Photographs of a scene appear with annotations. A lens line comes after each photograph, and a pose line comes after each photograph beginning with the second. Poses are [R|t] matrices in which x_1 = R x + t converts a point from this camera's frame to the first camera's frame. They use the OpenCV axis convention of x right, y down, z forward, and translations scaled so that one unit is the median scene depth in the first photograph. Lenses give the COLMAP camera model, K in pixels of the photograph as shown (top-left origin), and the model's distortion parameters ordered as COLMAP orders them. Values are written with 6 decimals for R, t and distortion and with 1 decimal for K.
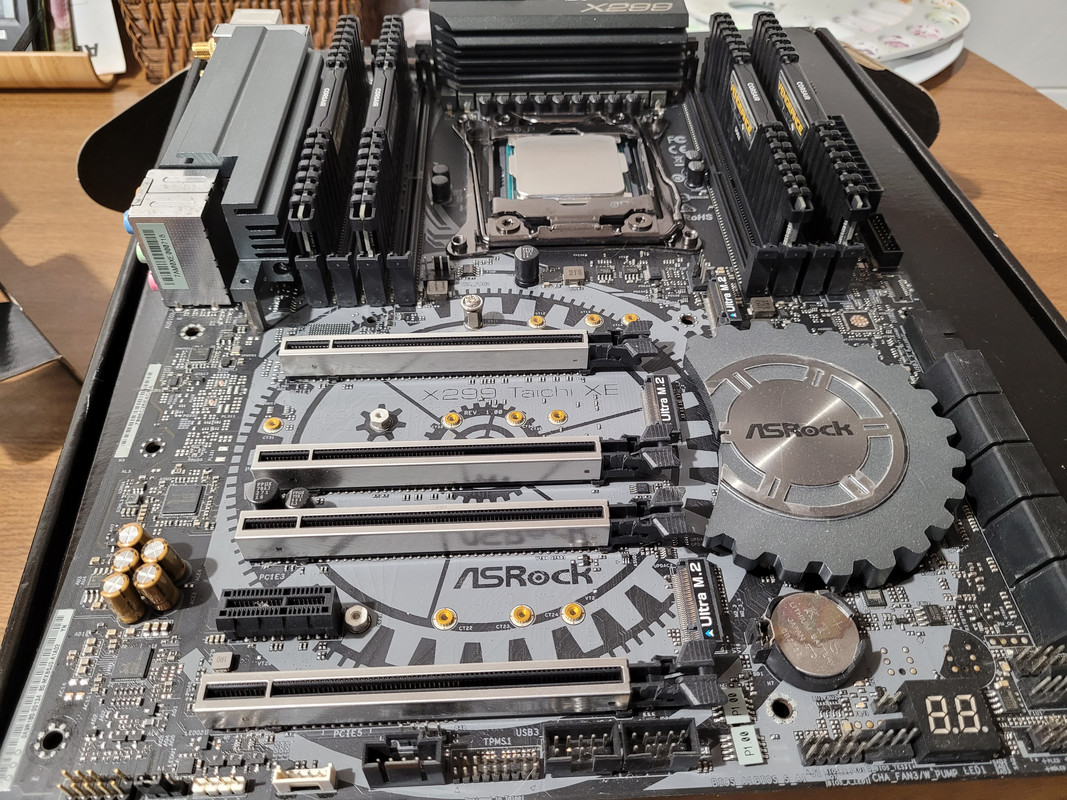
lens RADIAL K [[829.8, 0, 536.7], [0, 829.8, 397.9], [0, 0, 1]] dist [-0.004738, -0.002196]
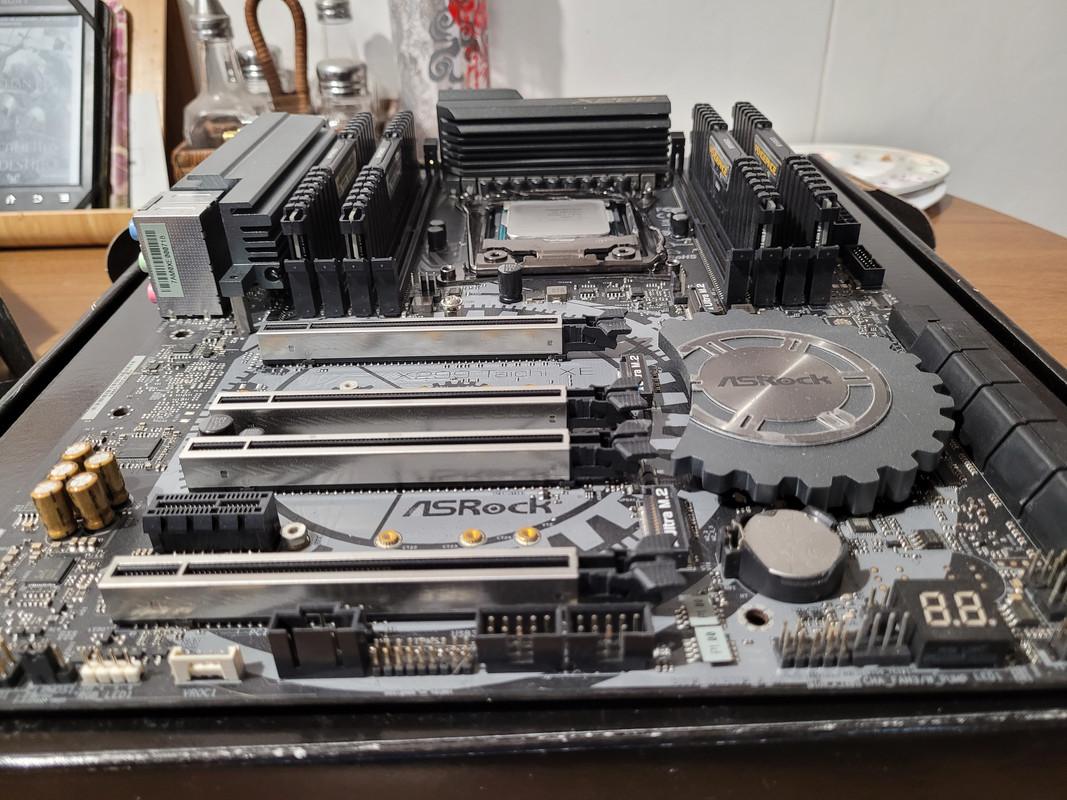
lens RADIAL K [[832.7, 0, 533.5], [0, 832.7, 400.0], [0, 0, 1]] dist [-0.002620, -0.001383]
pose [[0.998498, -0.002829, -0.054721, 0.095267], [-0.012564, 0.960233, -0.278916, 0.349875], [0.053334, 0.279185, 0.958755, 0.070683]]
